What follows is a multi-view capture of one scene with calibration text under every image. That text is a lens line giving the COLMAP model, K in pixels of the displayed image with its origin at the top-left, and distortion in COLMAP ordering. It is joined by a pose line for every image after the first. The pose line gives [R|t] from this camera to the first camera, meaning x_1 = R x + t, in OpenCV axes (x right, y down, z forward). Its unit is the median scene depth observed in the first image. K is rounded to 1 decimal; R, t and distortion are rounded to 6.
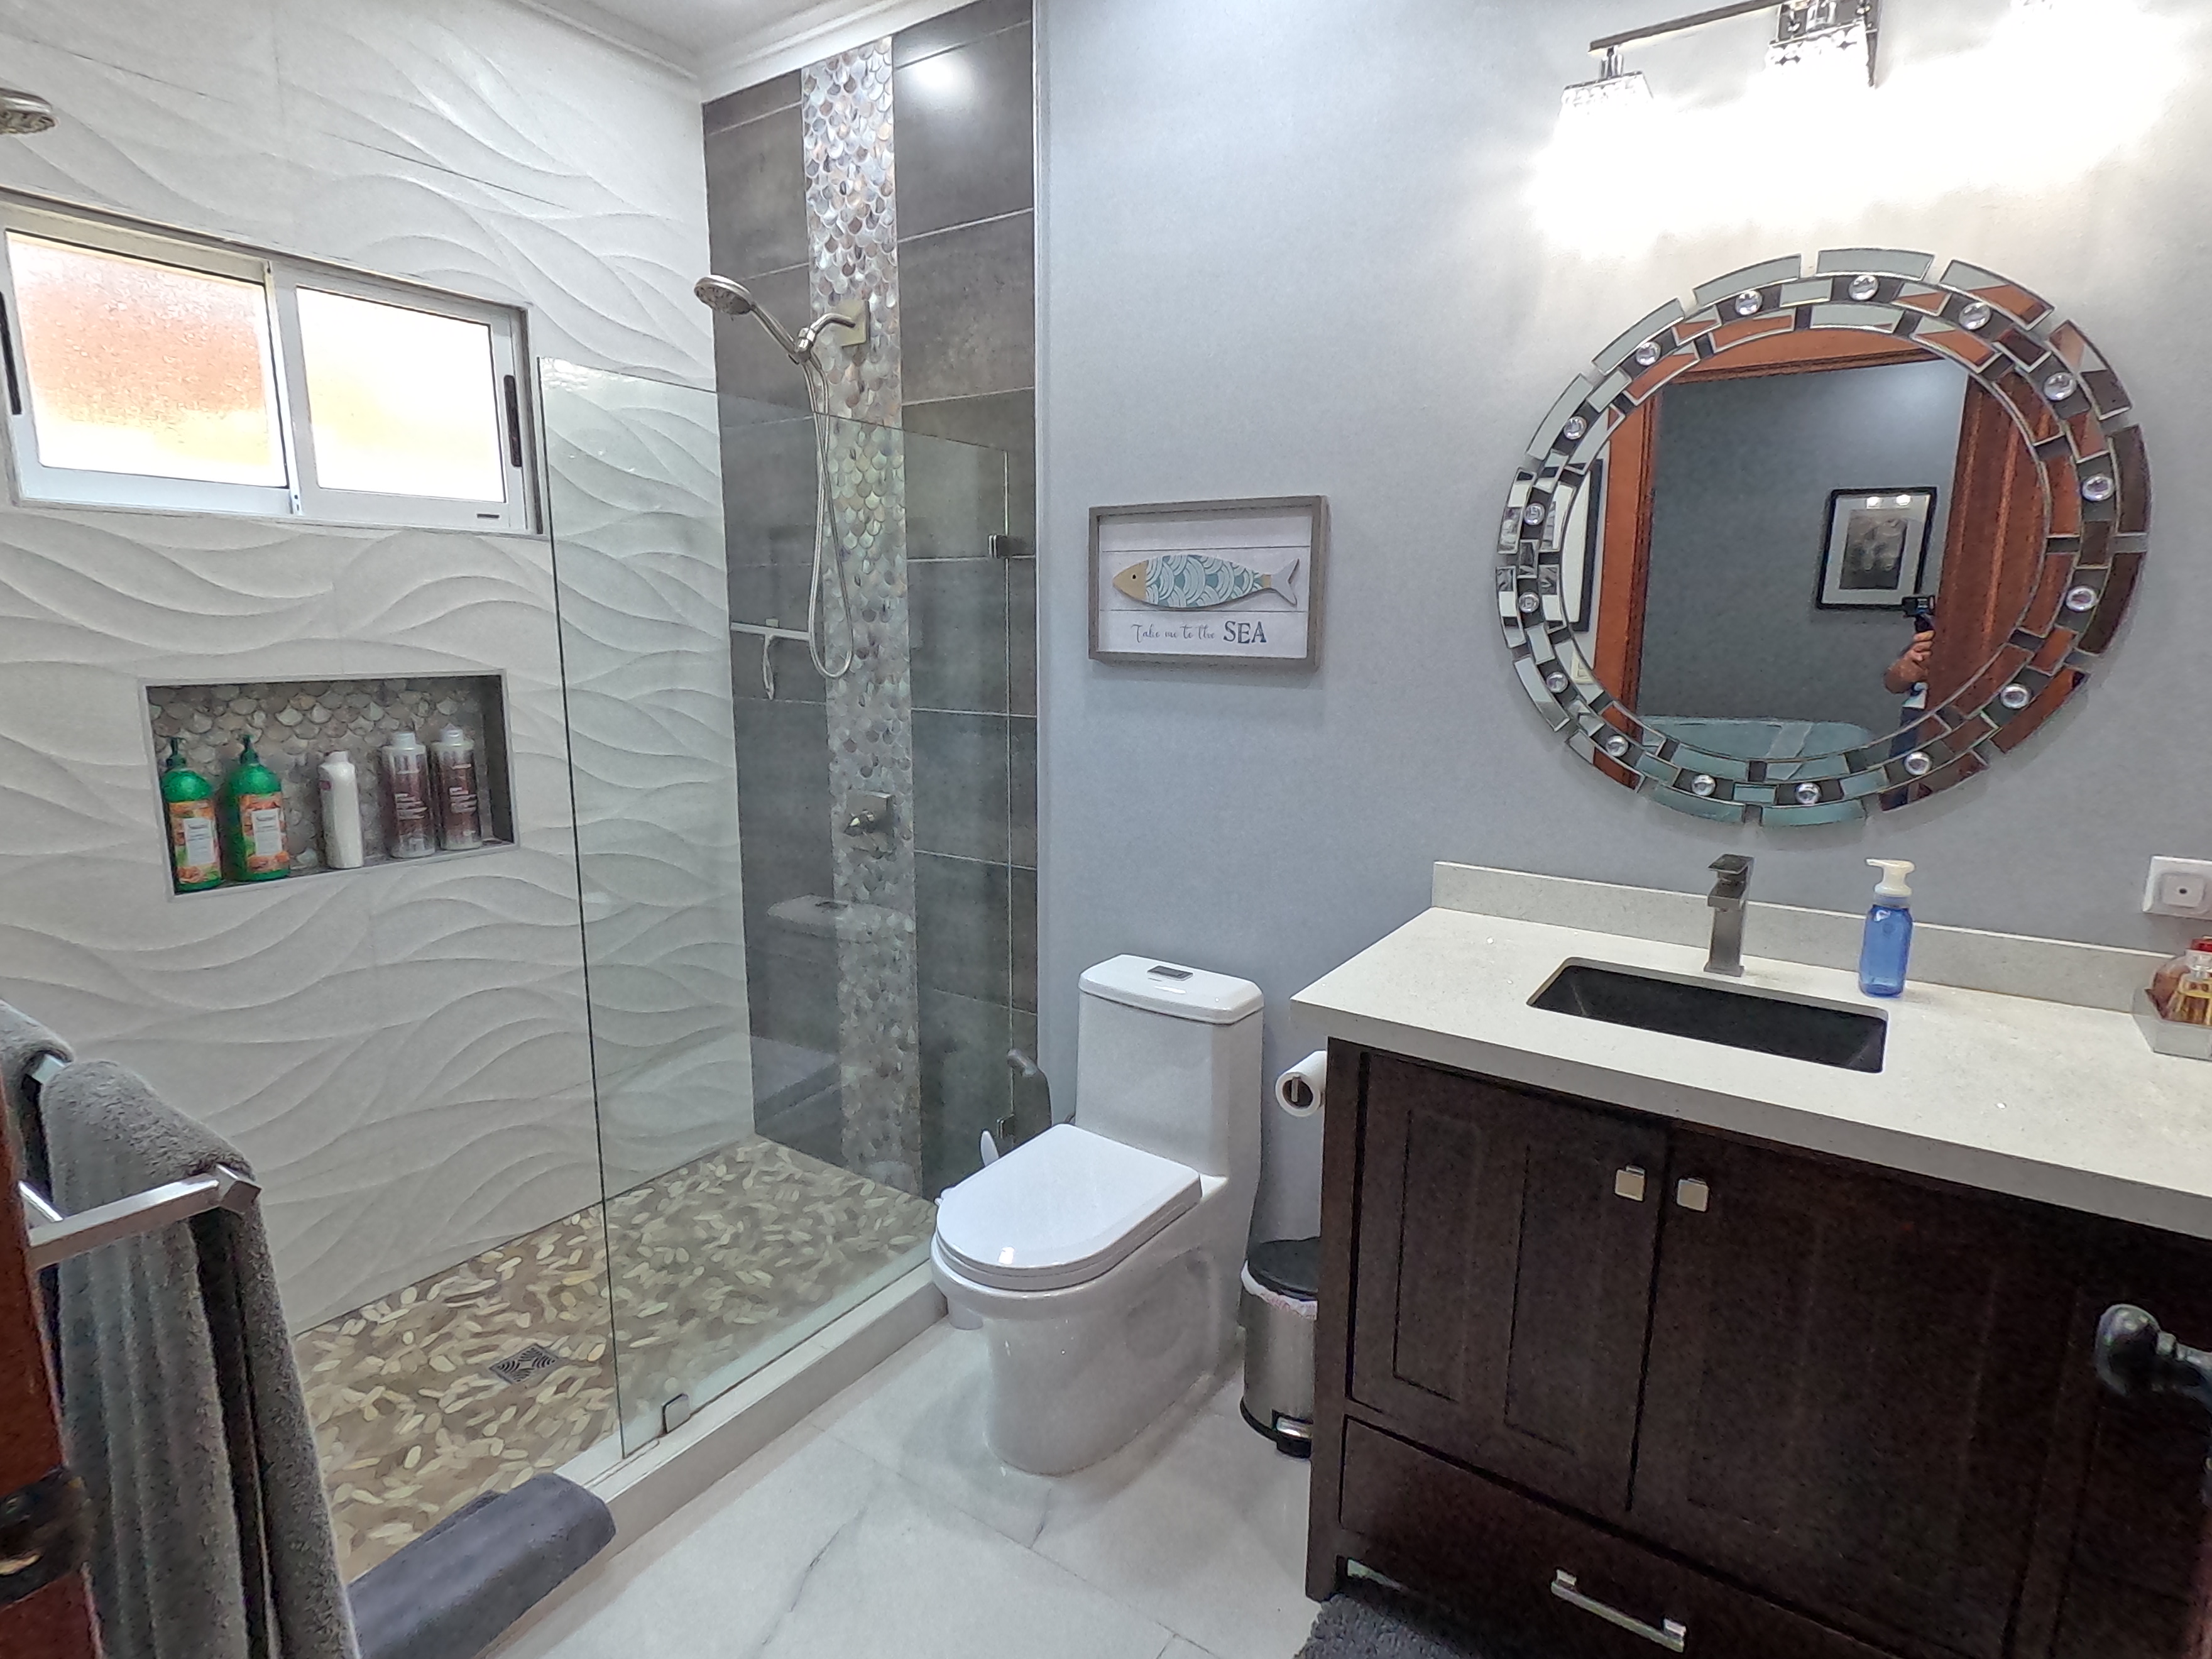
lens RADIAL K [[1156.7, 0, 1105.9], [0, 1156.7, 832.7], [0, 0, 1]] dist [0.001776, -0.000192]
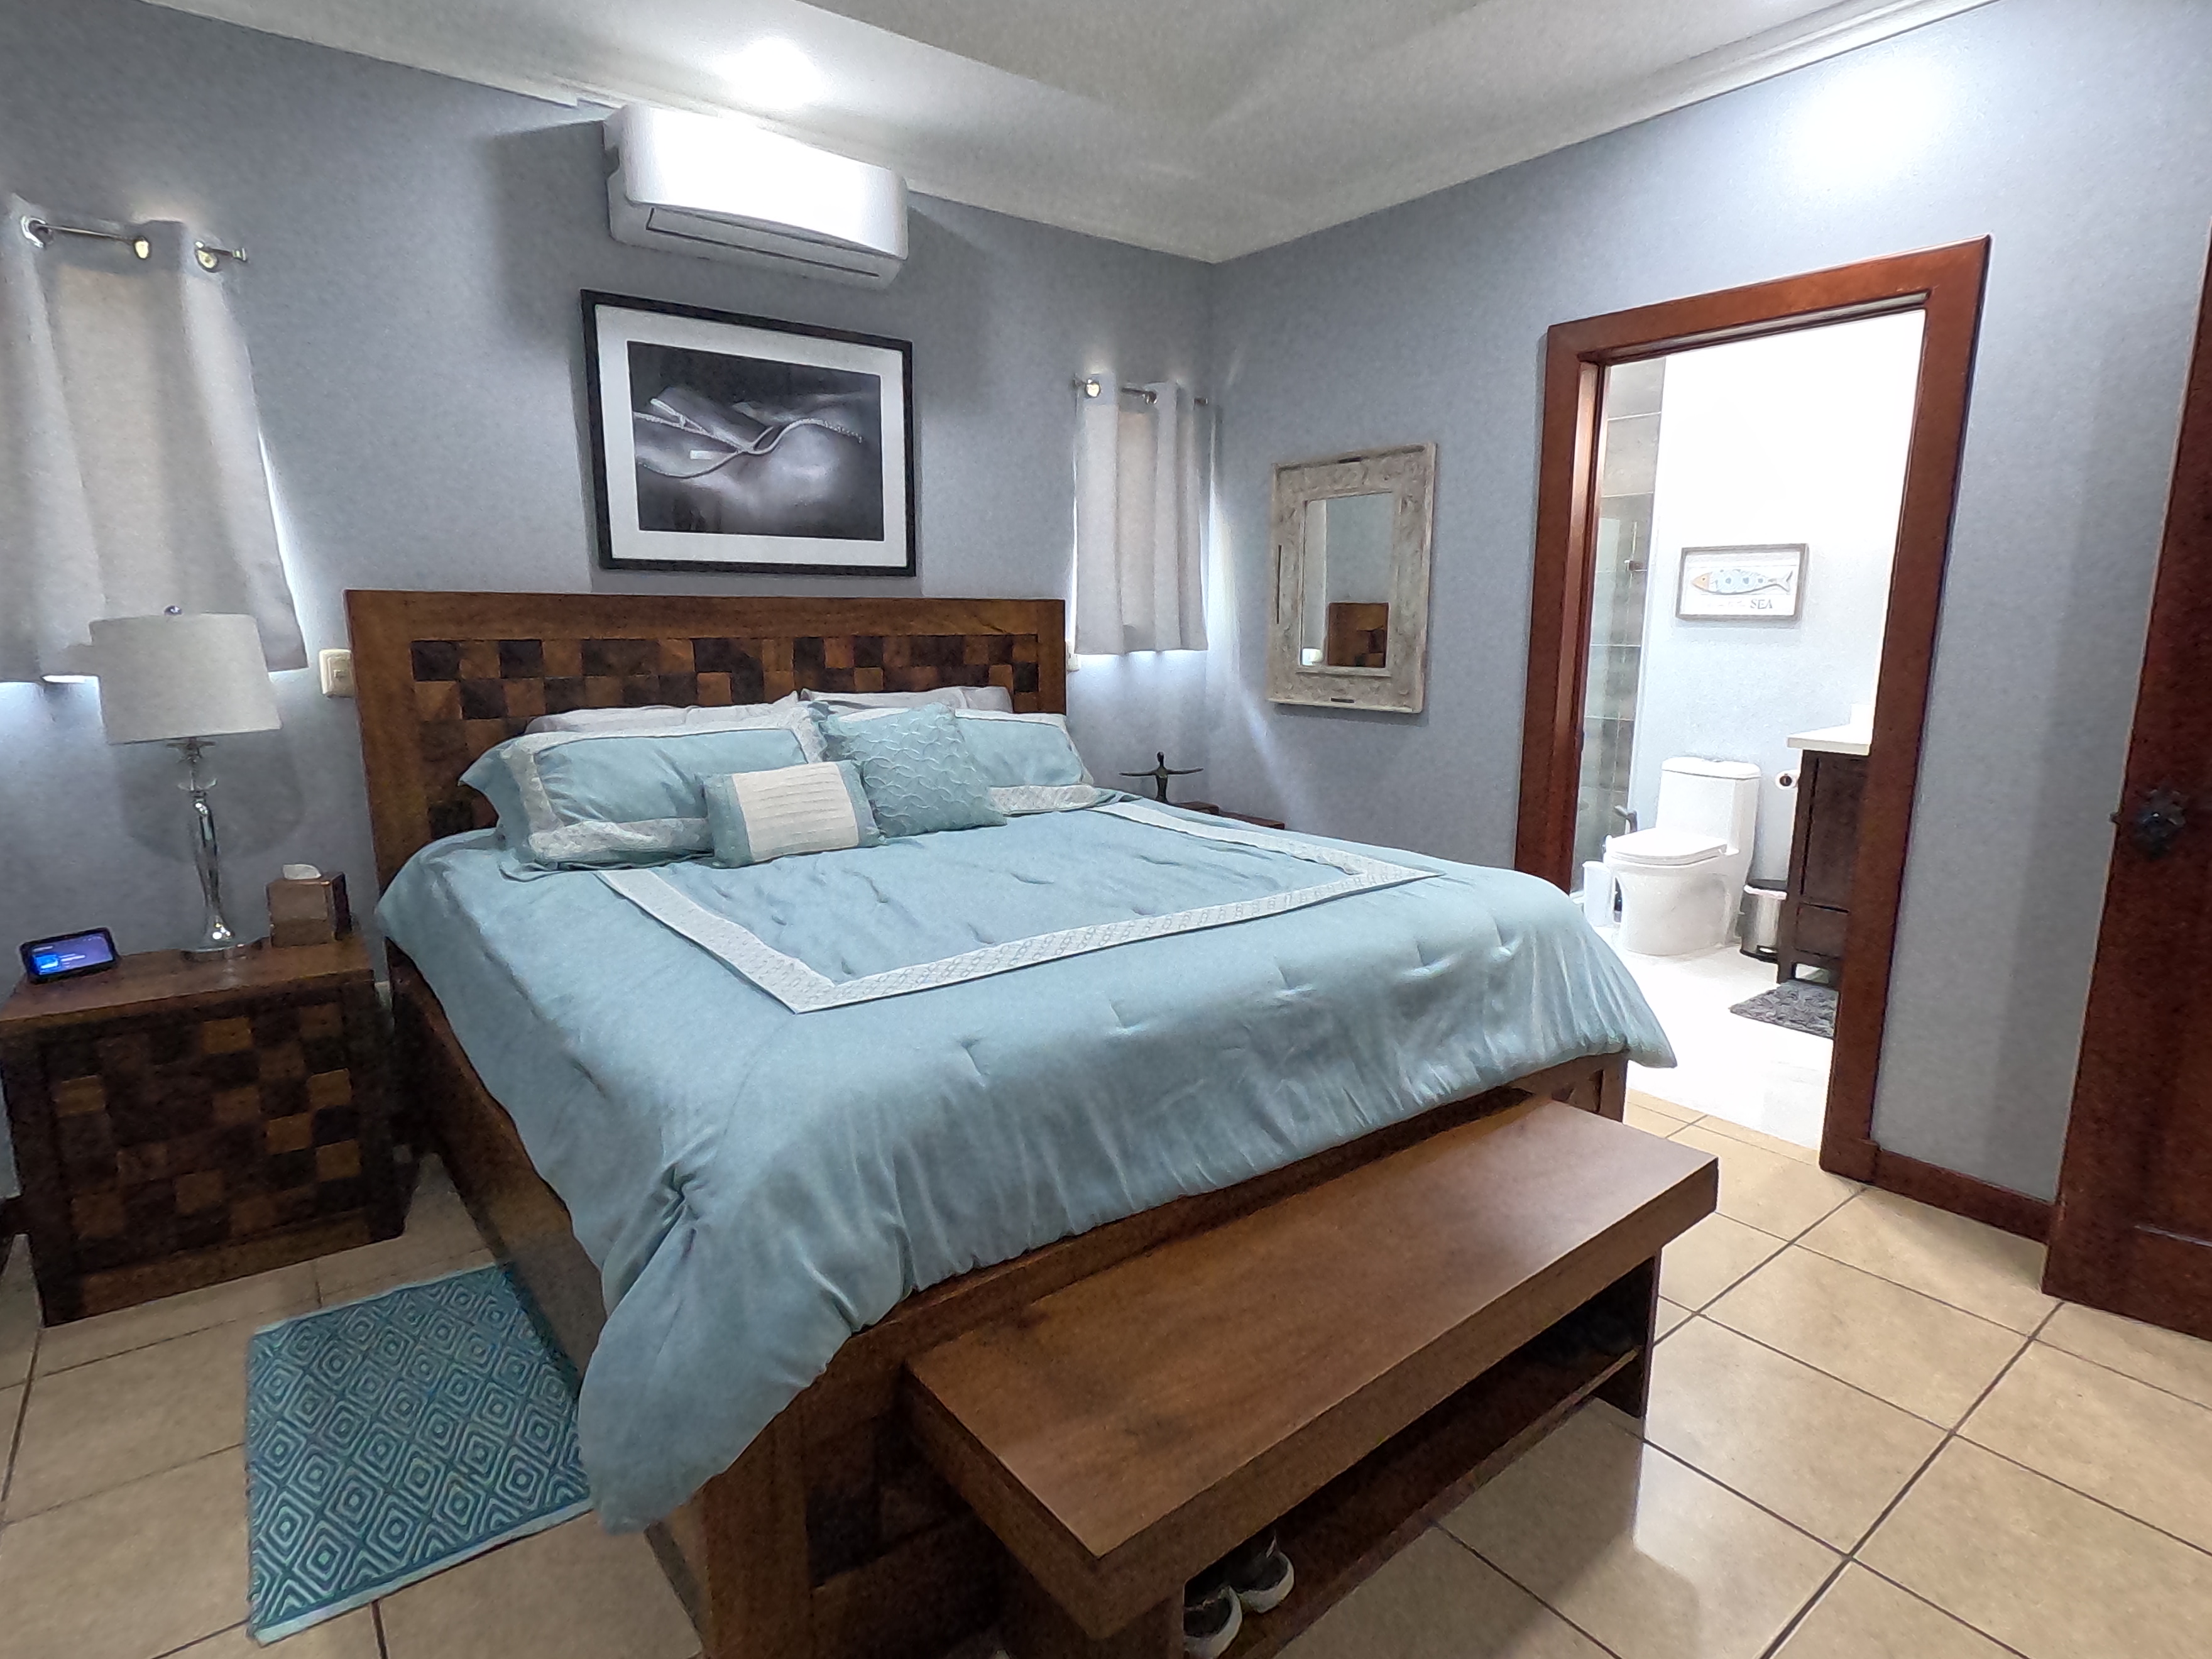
lens RADIAL K [[1156.7, 0, 1094.1], [0, 1156.7, 832.6], [0, 0, 1]] dist [0.001776, -0.000192]
pose [[0.948954, 0.054565, -0.310660, -0.328380], [-0.055857, 0.998428, 0.004743, 0.280833], [0.310430, 0.012852, 0.950509, -1.293089]]
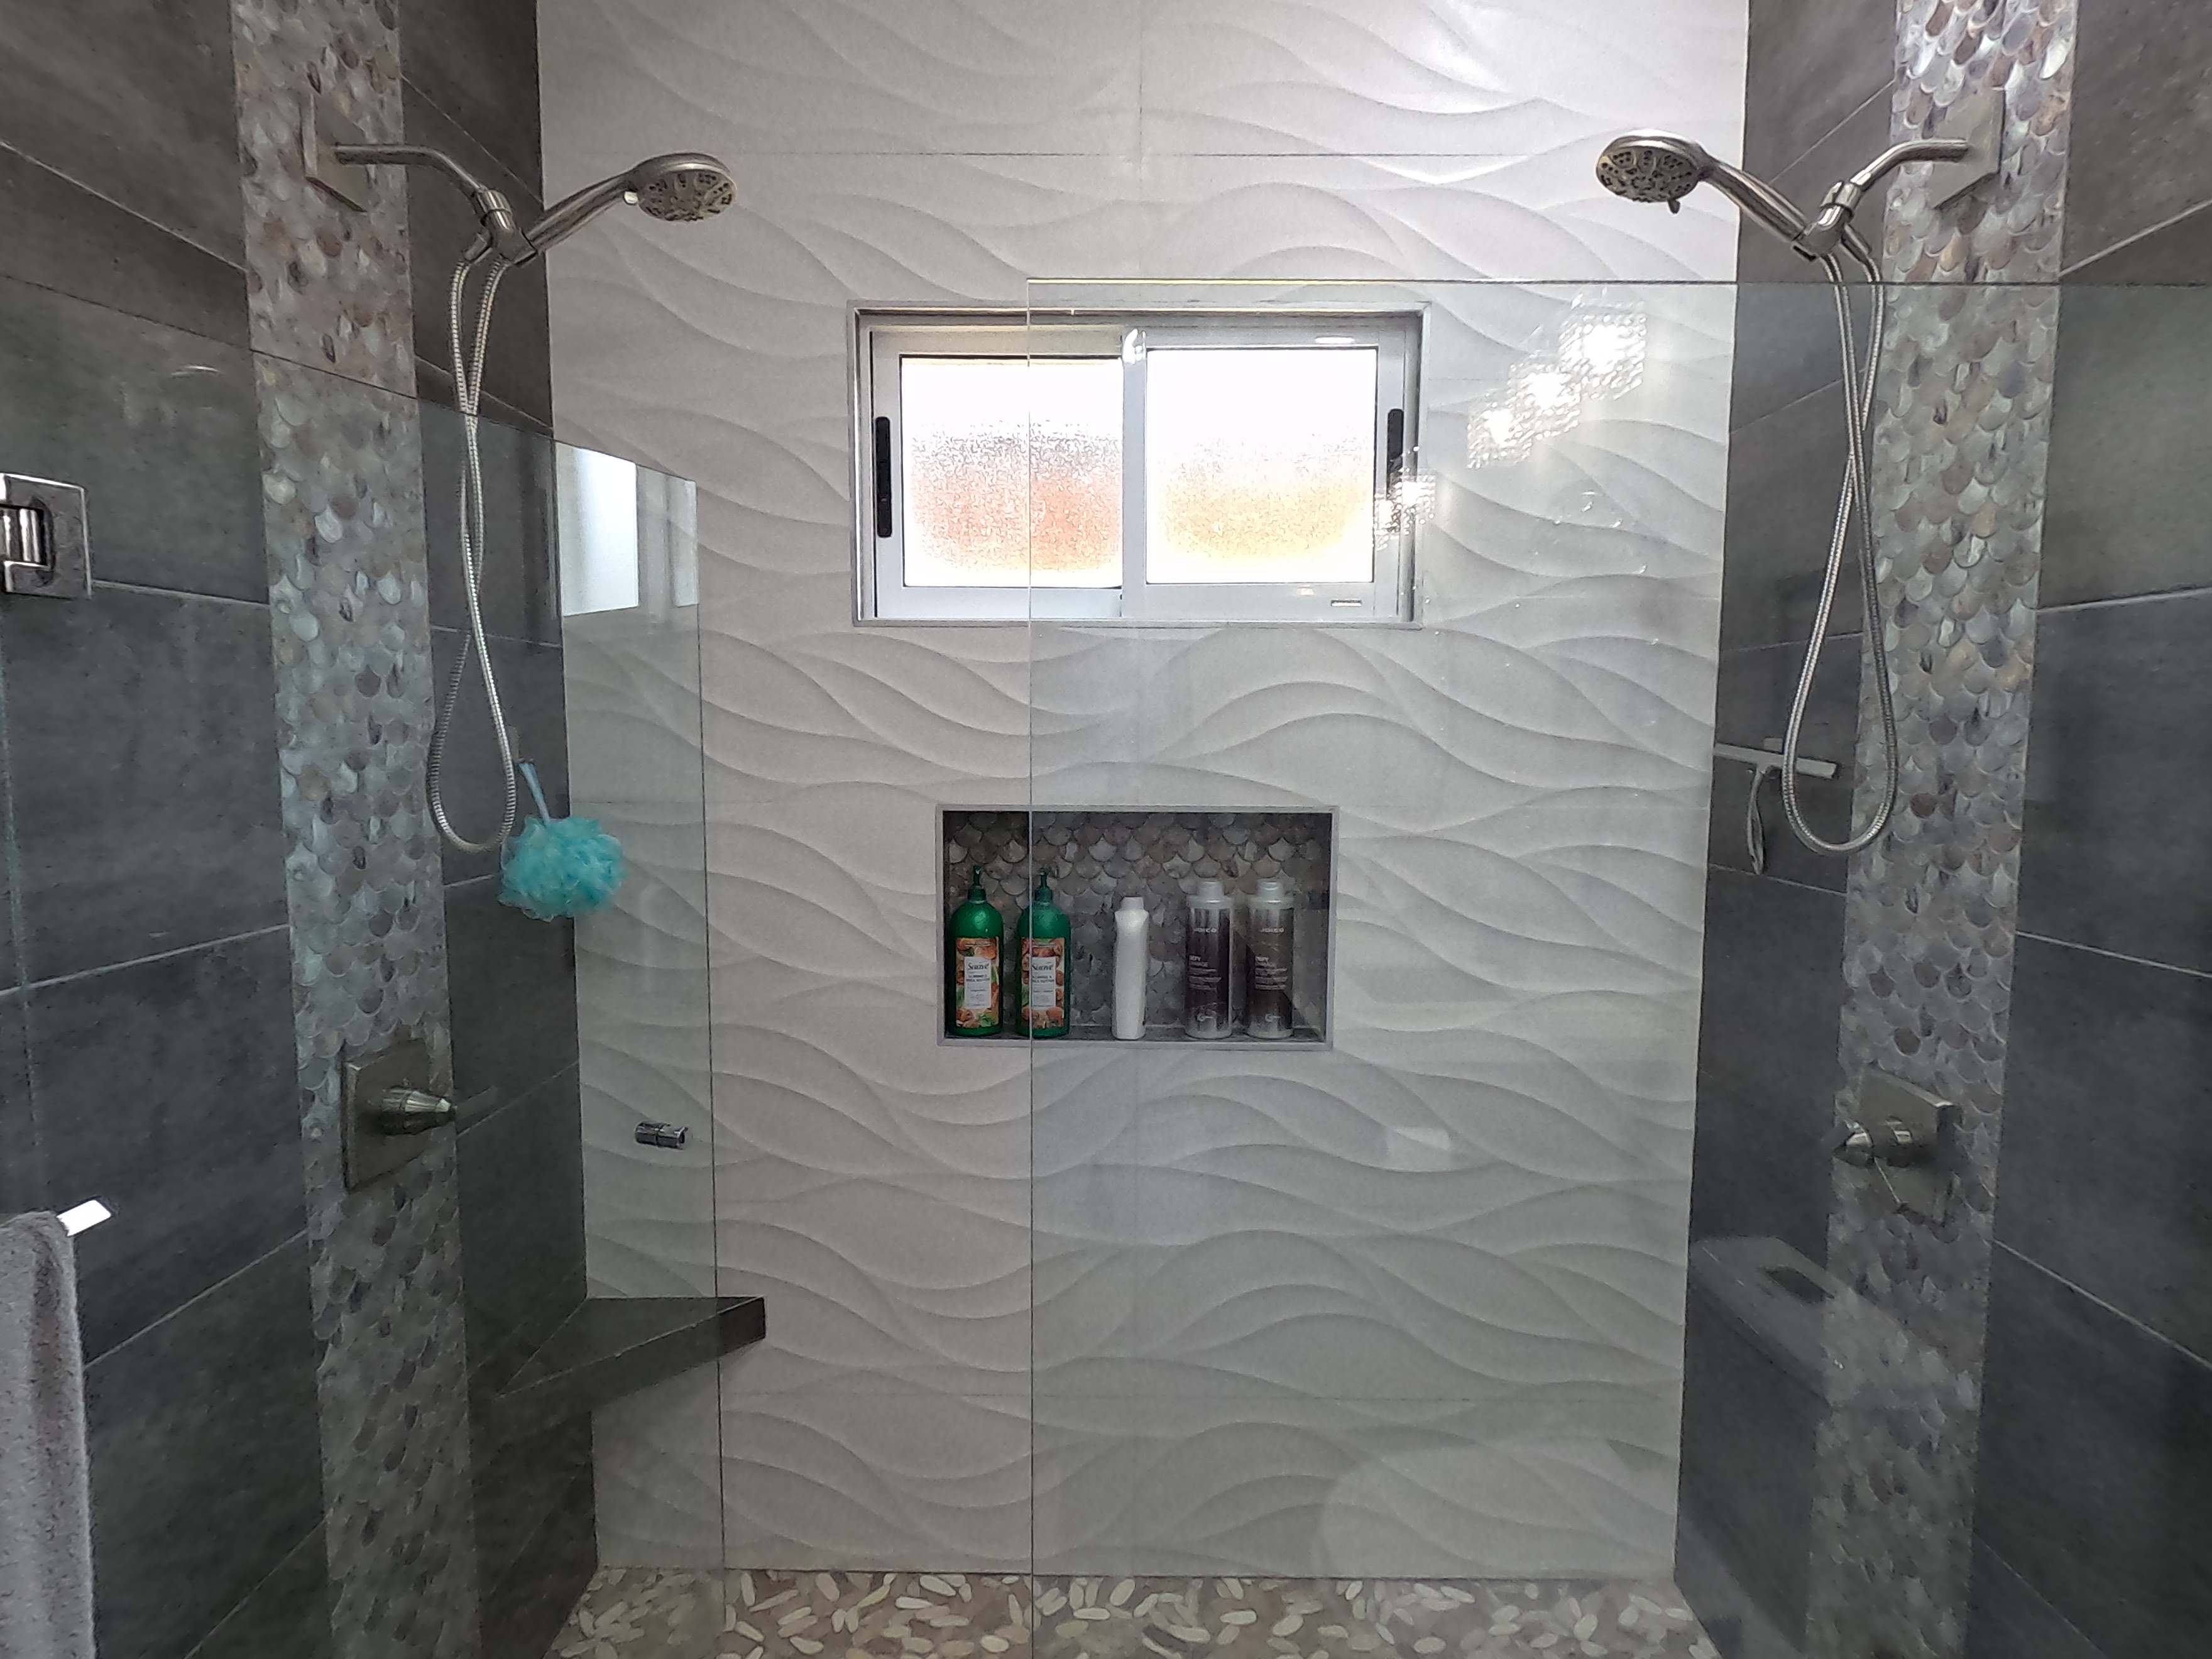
lens RADIAL K [[1156.7, 0, 1114.3], [0, 1156.7, 831.0], [0, 0, 1]] dist [0.001776, -0.000192]
pose [[0.560280, 0.066282, -0.825647, 0.006508], [-0.149490, 0.988517, -0.022085, -0.087515], [0.814702, 0.135800, 0.563754, 0.470440]]
